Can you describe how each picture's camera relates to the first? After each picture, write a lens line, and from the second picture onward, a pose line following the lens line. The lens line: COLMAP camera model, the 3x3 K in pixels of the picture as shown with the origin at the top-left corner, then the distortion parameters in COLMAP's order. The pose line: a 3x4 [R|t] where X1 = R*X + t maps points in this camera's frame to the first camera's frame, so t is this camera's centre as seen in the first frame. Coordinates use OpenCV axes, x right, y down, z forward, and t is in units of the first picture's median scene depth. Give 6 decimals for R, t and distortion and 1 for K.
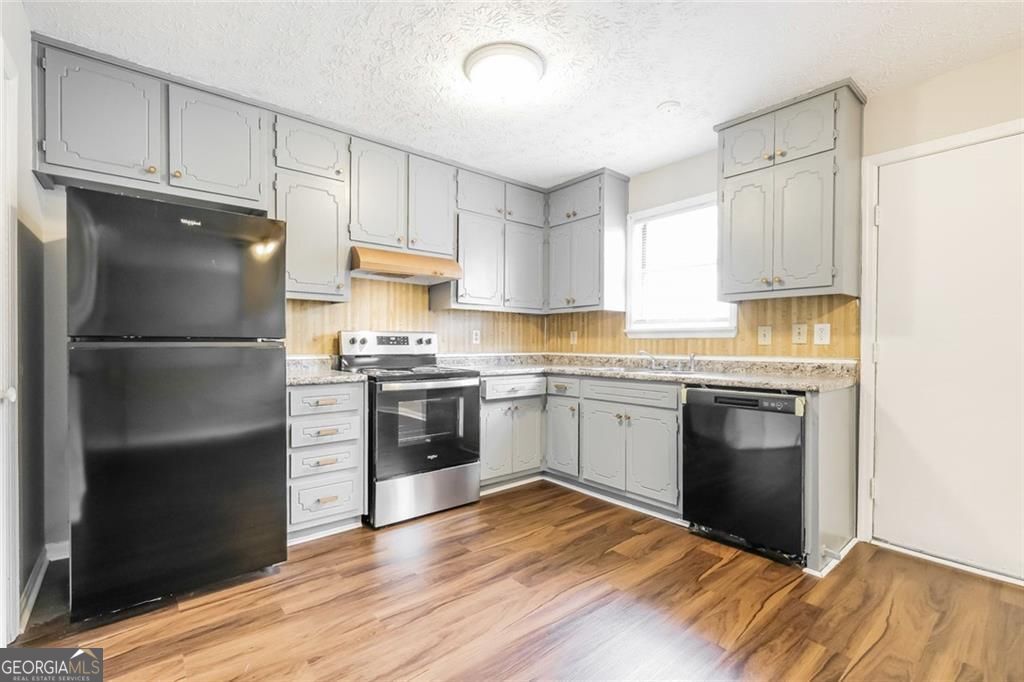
lens RADIAL K [[448.0, 0, 502.5], [0, 448.0, 346.4], [0, 0, 1]] dist [-0.000822, -0.001762]
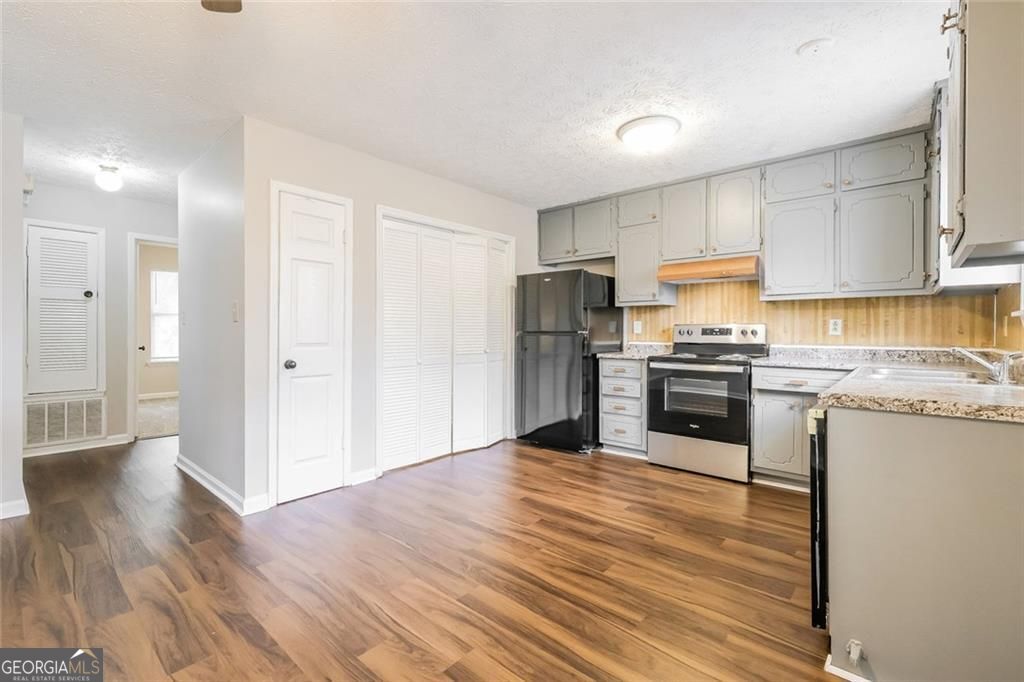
lens RADIAL K [[448.0, 0, 509.5], [0, 448.0, 331.7], [0, 0, 1]] dist [-0.000822, -0.001762]
pose [[0.168014, -0.003950, -0.985777, 0.952958], [-0.008336, 0.999951, -0.005428, -0.002060], [0.985749, 0.009129, 0.167973, 0.284155]]
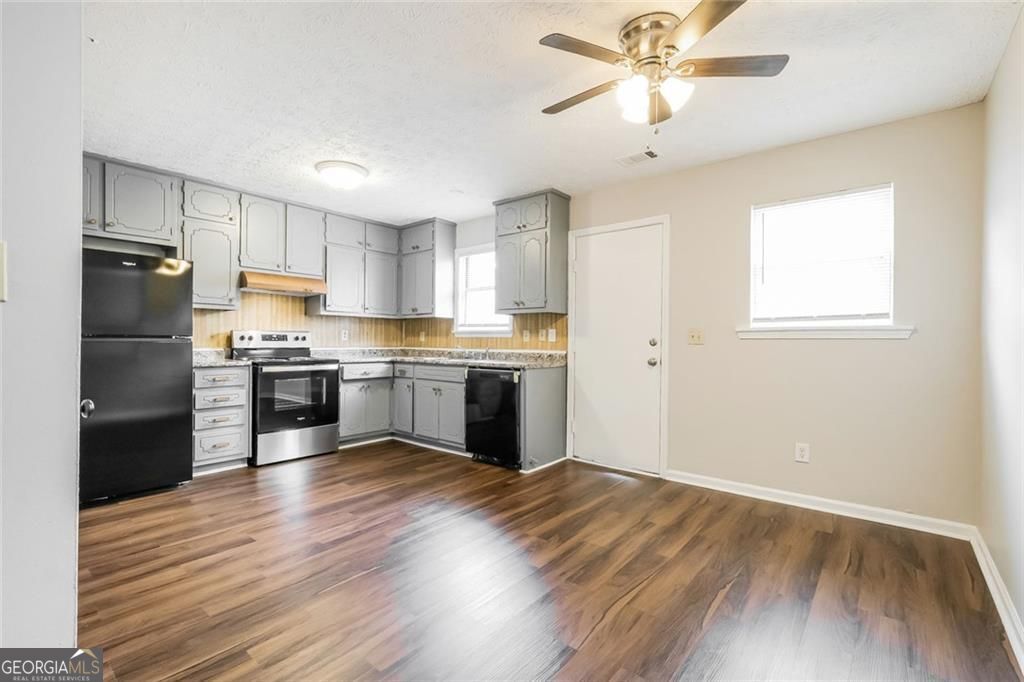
lens RADIAL K [[448.0, 0, 498.1], [0, 448.0, 342.7], [0, 0, 1]] dist [-0.000822, -0.001762]
pose [[0.984273, 0.004238, 0.176603, 0.207586], [-0.003825, 0.999989, -0.002681, 0.003410], [-0.176612, 0.001964, 0.984279, -0.521037]]
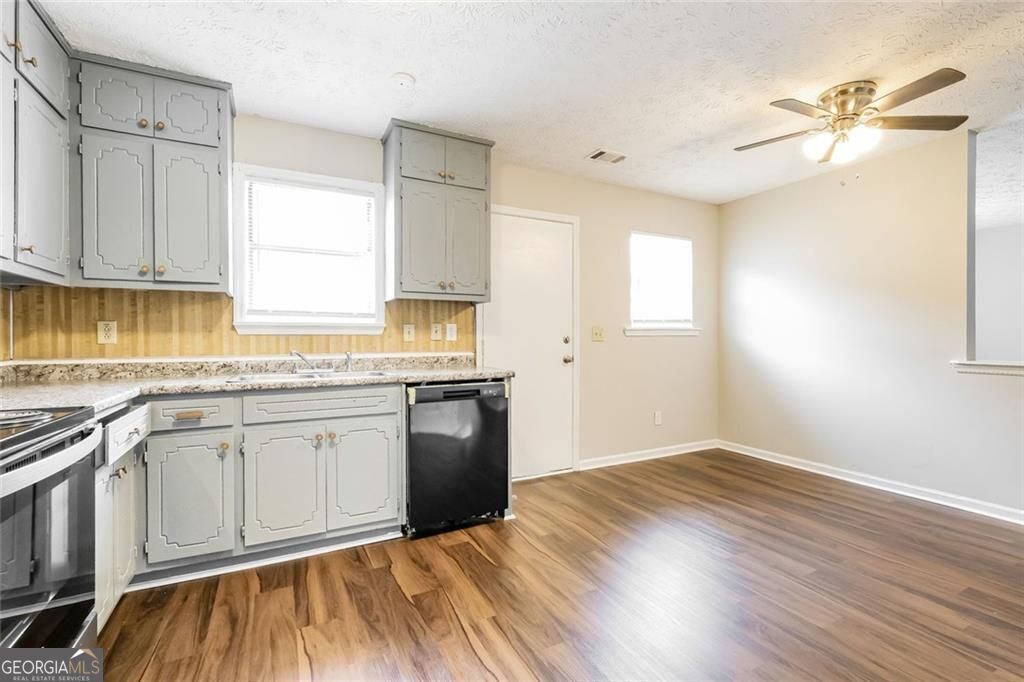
lens RADIAL K [[448.0, 0, 497.9], [0, 448.0, 340.8], [0, 0, 1]] dist [-0.000822, -0.001762]
pose [[0.218637, -0.005592, 0.975790, -0.418339], [0.012106, 0.999922, 0.003018, -0.005871], [-0.975731, 0.011153, 0.218687, 0.545485]]
